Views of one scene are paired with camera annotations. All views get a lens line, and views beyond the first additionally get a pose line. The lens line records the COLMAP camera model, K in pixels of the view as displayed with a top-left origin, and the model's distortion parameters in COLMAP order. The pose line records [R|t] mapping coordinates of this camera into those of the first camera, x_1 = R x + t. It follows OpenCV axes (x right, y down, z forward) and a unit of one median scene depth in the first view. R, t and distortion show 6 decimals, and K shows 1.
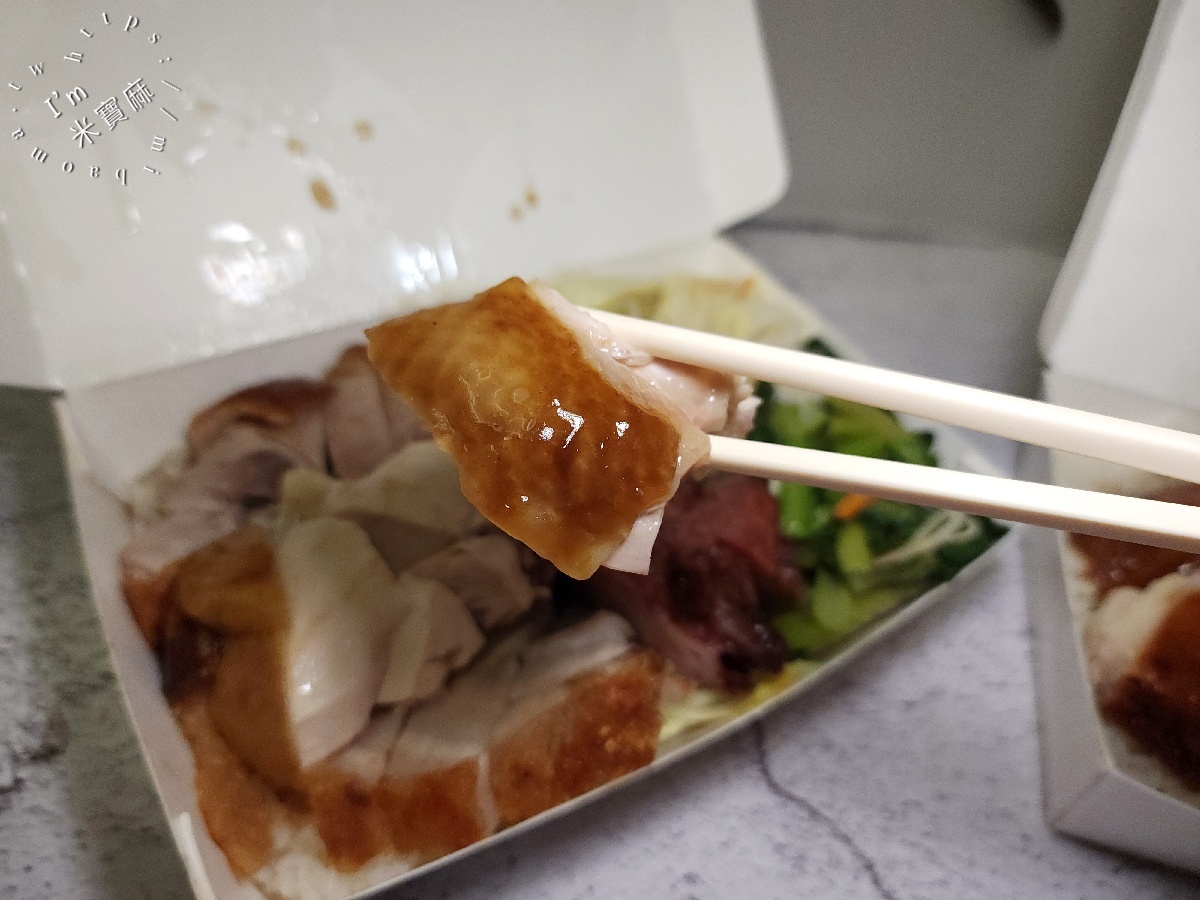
lens RADIAL K [[955.8, 0, 600.0], [0, 955.8, 450.0], [0, 0, 1]] dist [-0.023149, -0.000004]
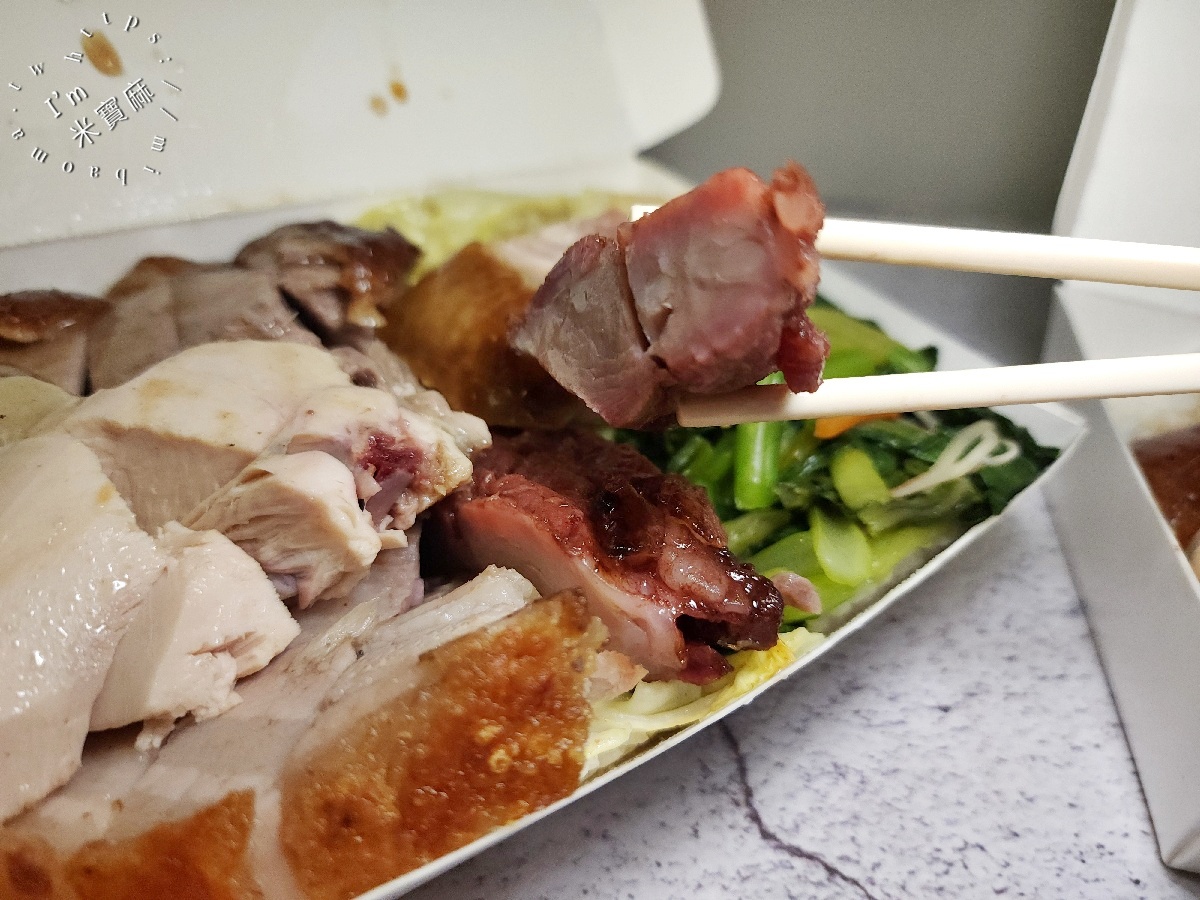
lens RADIAL K [[955.8, 0, 600.0], [0, 955.8, 450.0], [0, 0, 1]] dist [-0.023149, -0.000004]
pose [[0.996337, -0.046279, 0.071906, 0.032766], [0.053075, 0.993997, -0.095667, 0.160098], [-0.067047, 0.099133, 0.992813, 0.361409]]
